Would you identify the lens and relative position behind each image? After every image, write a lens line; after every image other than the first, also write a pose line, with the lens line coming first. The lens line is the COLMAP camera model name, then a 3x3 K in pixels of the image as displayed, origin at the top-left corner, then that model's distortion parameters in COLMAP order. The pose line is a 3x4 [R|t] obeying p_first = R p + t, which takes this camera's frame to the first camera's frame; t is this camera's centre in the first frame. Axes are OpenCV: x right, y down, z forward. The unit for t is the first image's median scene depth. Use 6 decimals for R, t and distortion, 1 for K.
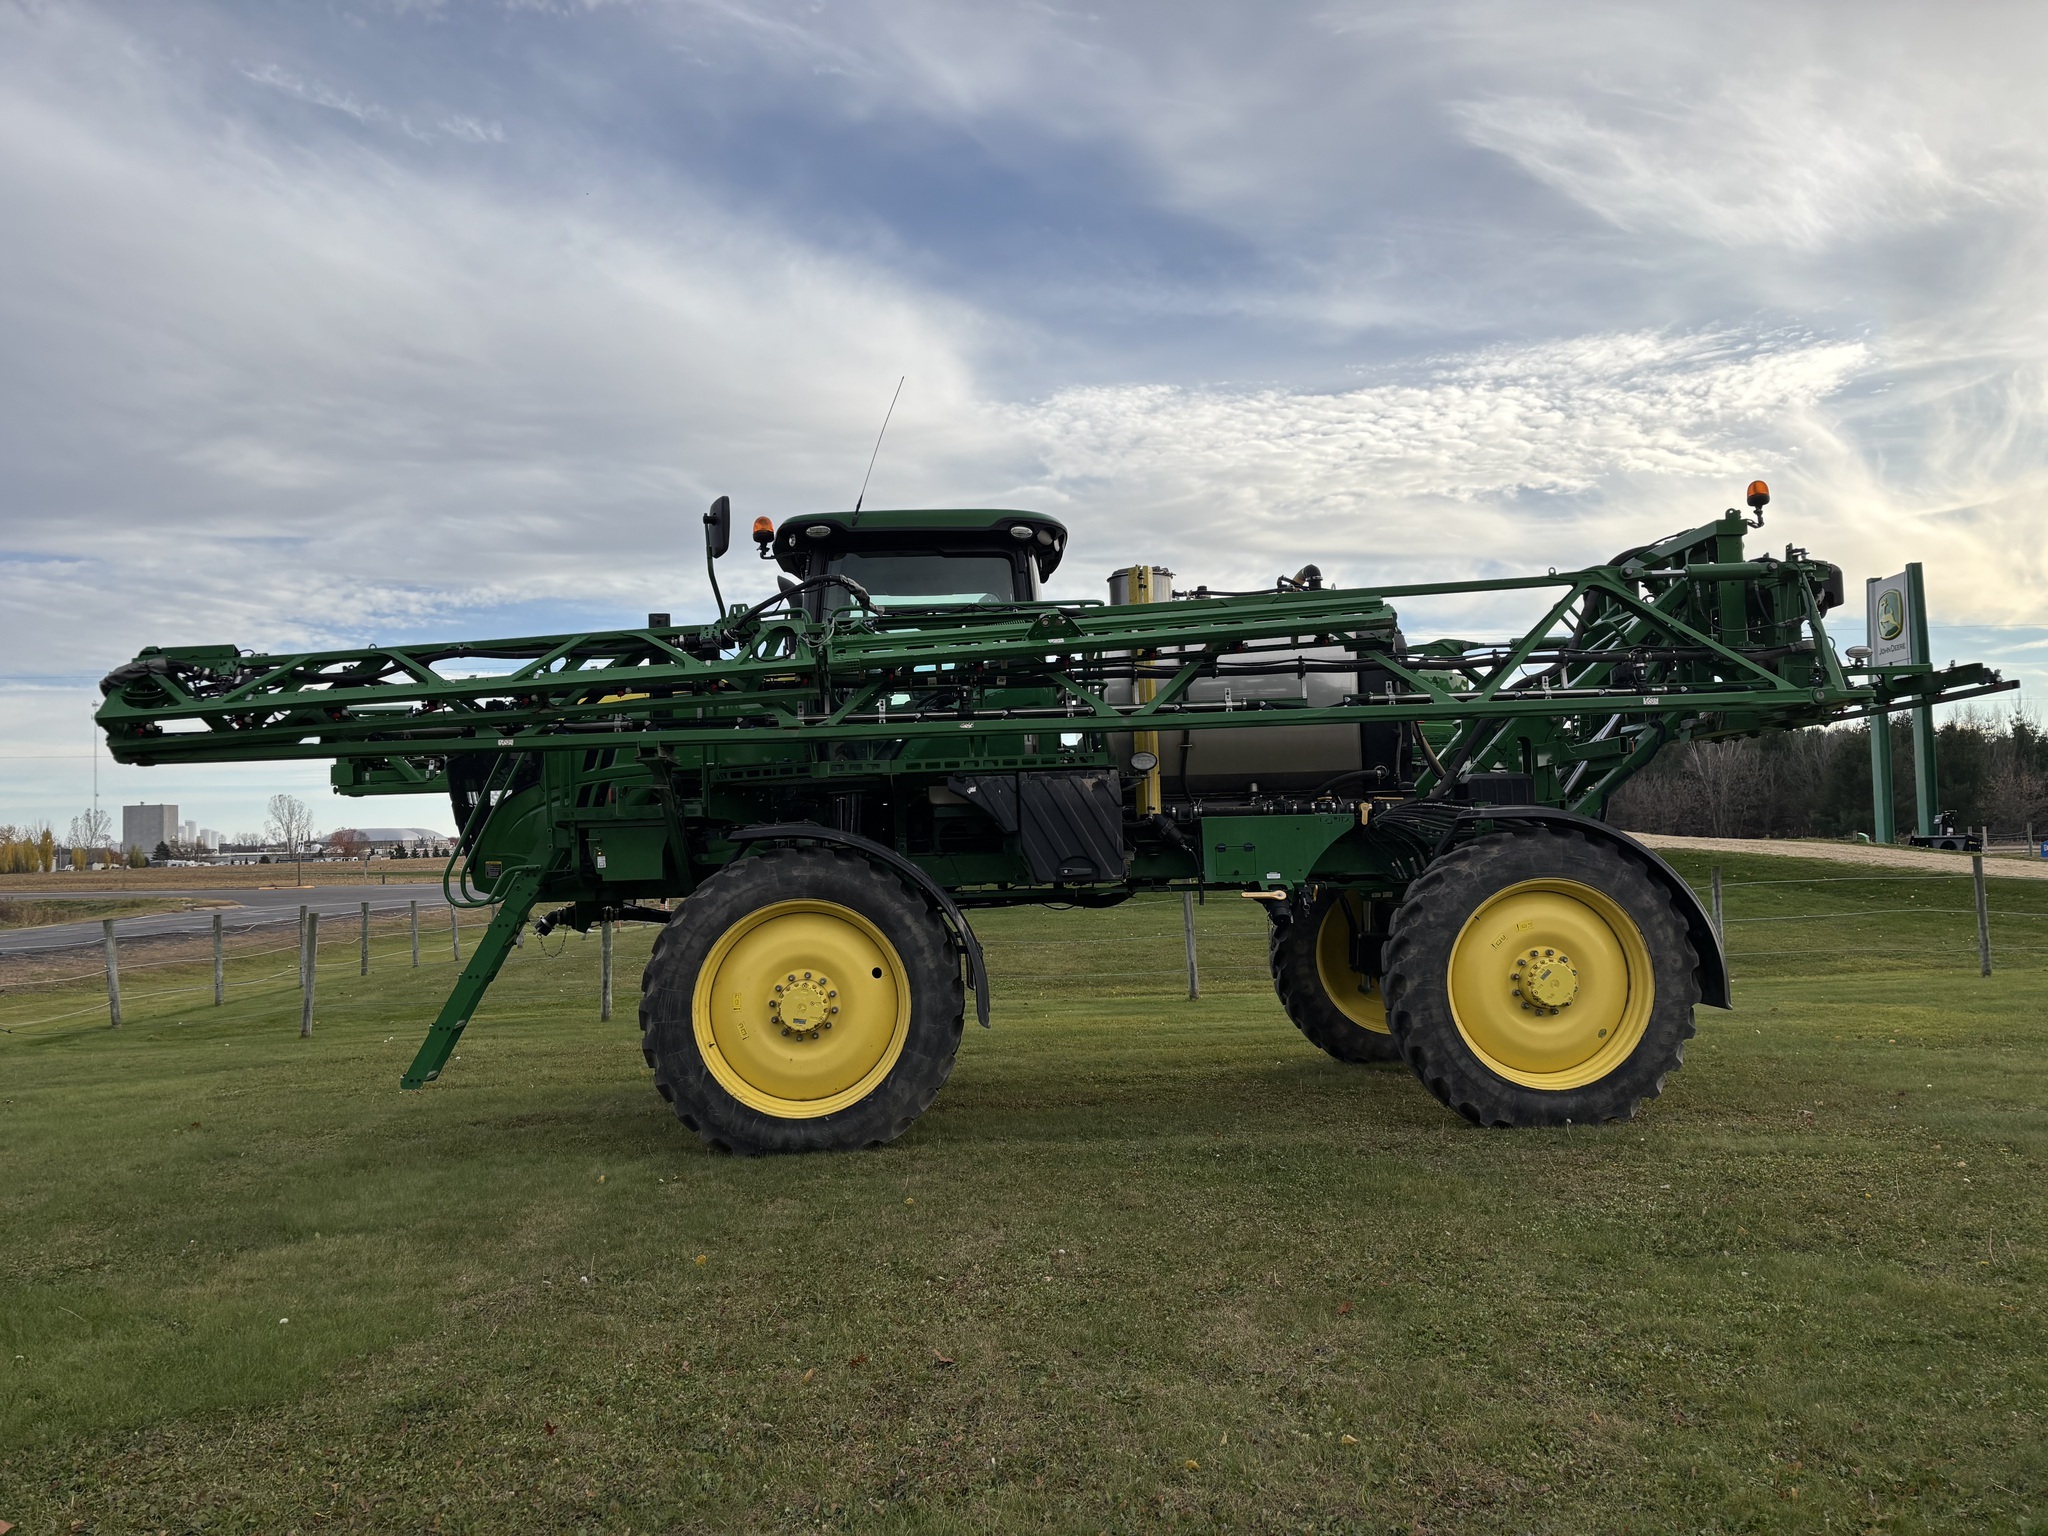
lens RADIAL K [[1534.7, 0, 994.4], [0, 1534.7, 782.3], [0, 0, 1]] dist [0.052266, -0.055528]
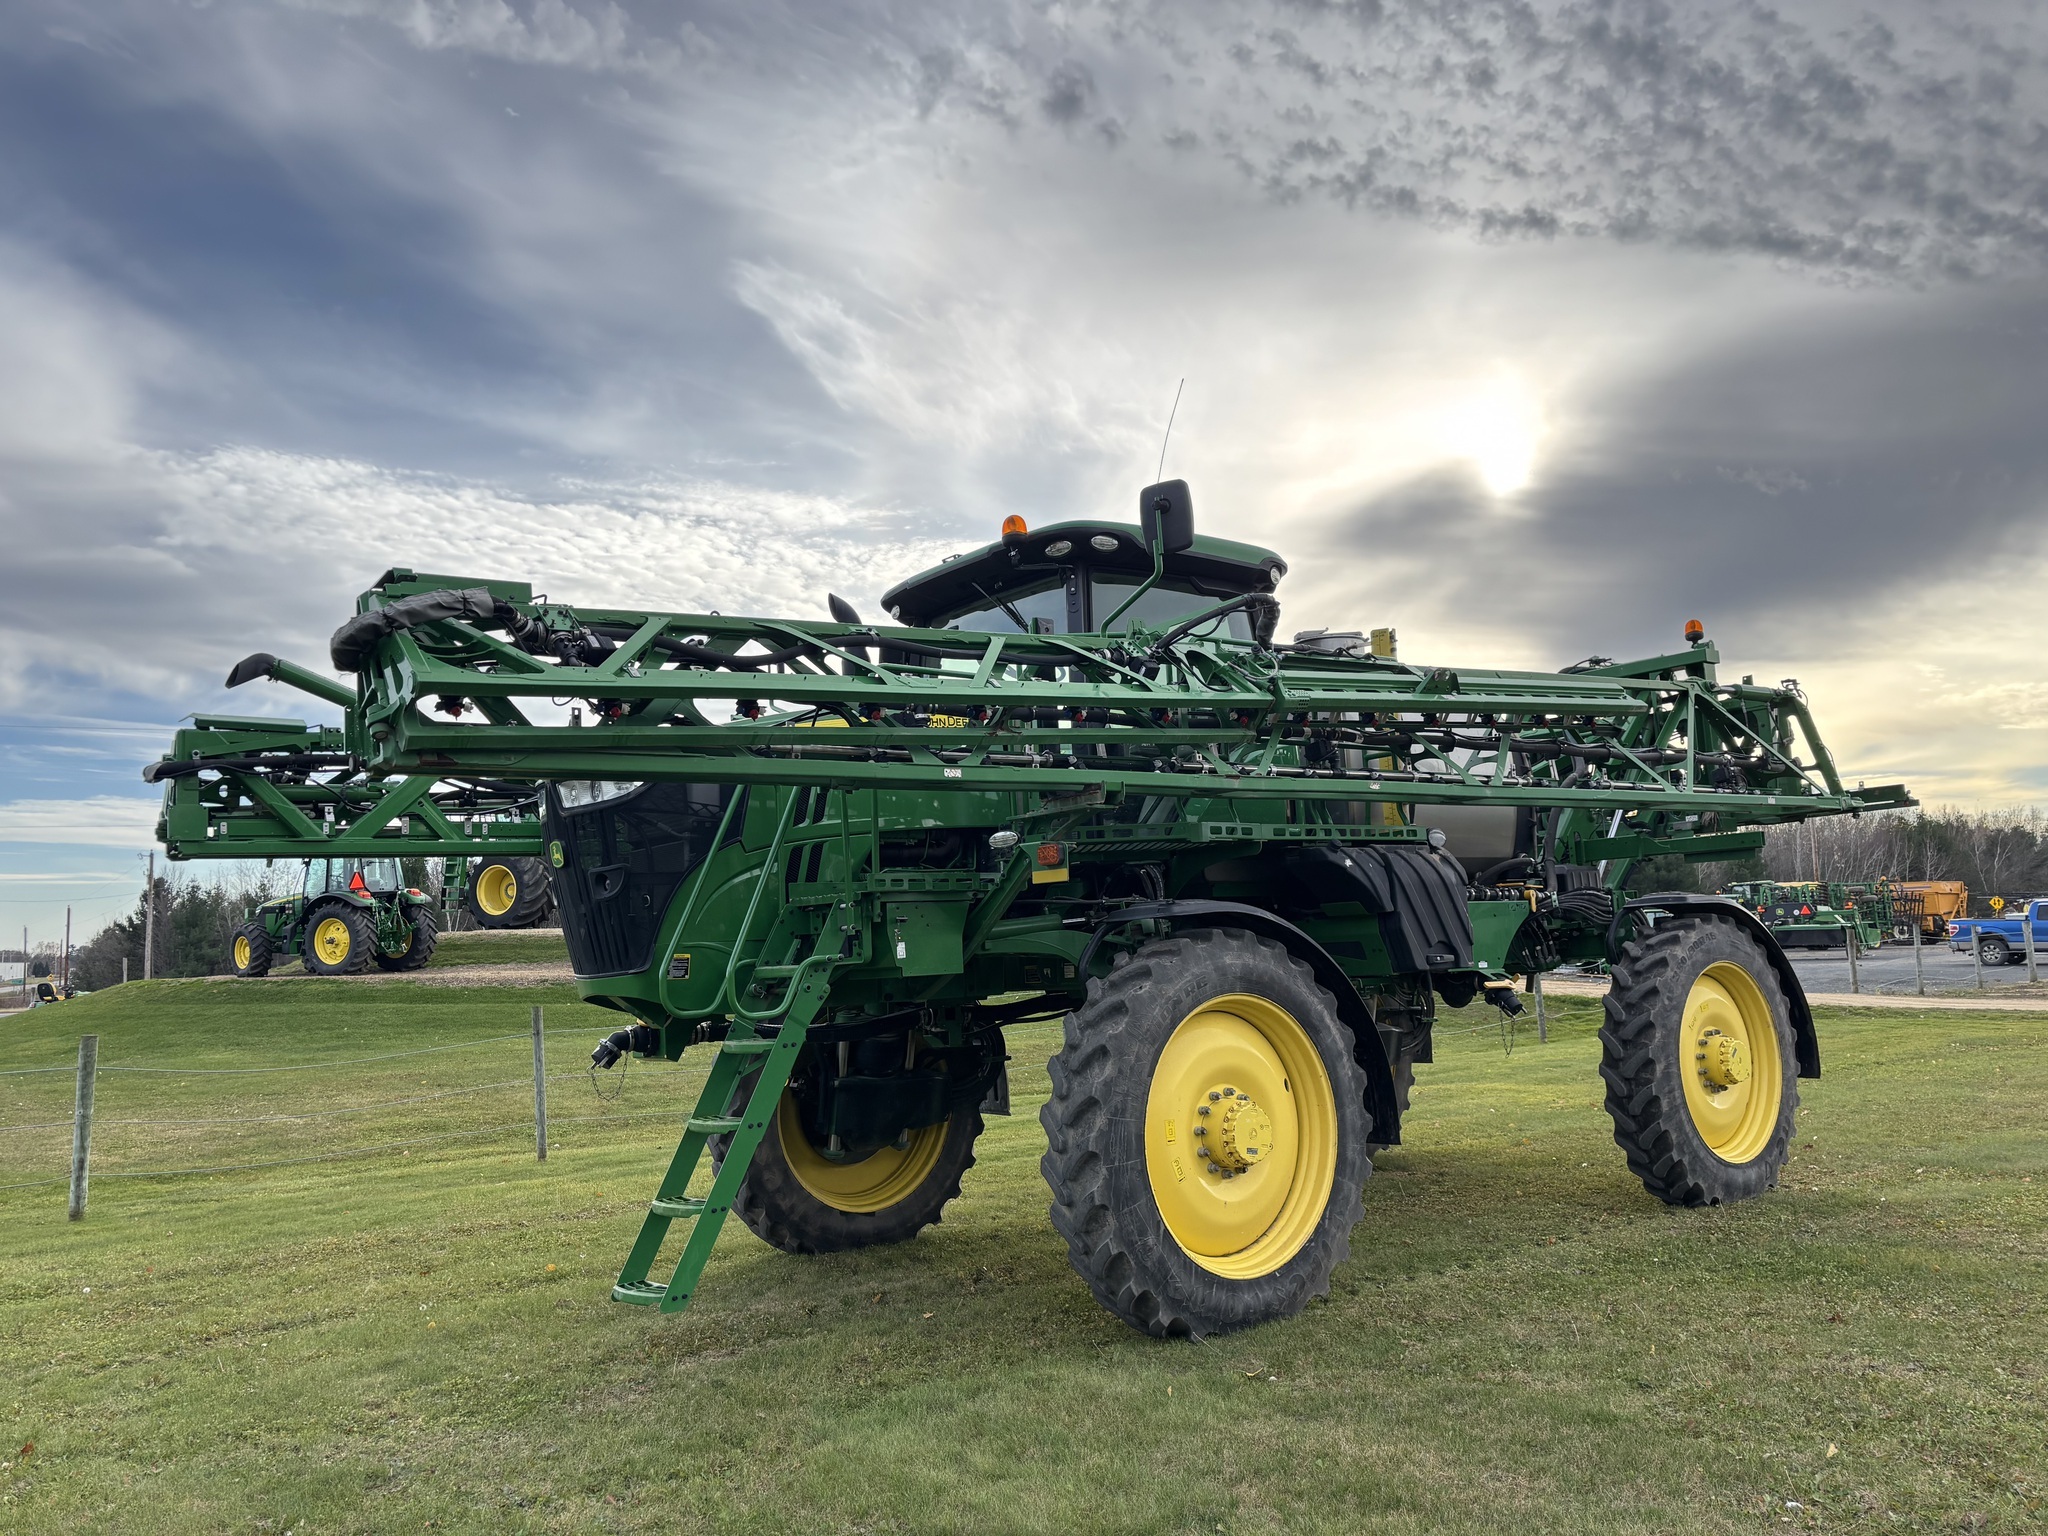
lens RADIAL K [[1534.7, 0, 1031.5], [0, 1534.7, 747.5], [0, 0, 1]] dist [0.052266, -0.055528]
pose [[0.818031, 0.075425, 0.570207, -0.658876], [-0.014592, 0.993767, -0.110517, 0.037975], [-0.574988, 0.082086, 0.814033, 0.392311]]
